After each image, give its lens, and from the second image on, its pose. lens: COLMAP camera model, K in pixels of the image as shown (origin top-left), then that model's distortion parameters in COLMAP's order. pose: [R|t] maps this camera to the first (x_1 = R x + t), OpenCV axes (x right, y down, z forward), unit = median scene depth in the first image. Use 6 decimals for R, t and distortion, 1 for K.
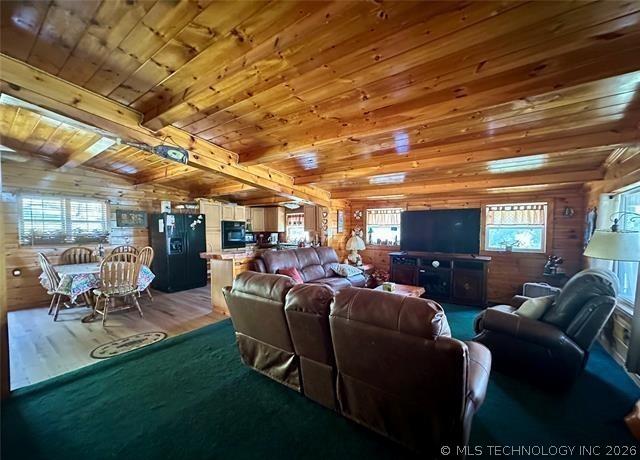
lens RADIAL K [[246.5, 0, 322.1], [0, 246.5, 235.0], [0, 0, 1]] dist [0.000400, 0.000000]
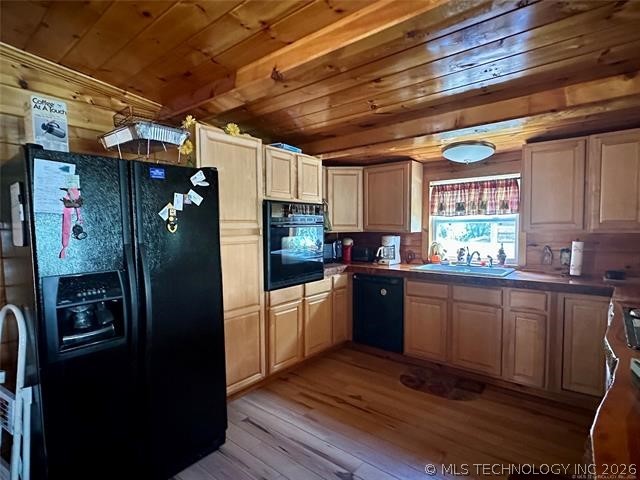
lens RADIAL K [[333.0, 0, 318.3], [0, 333.0, 239.7], [0, 0, 1]] dist [-0.000108, 0.000010]
pose [[0.997458, -0.000293, -0.071258, -0.288817], [0.002232, 0.999629, 0.027128, -0.017913], [0.071224, -0.027218, 0.997089, 0.555580]]
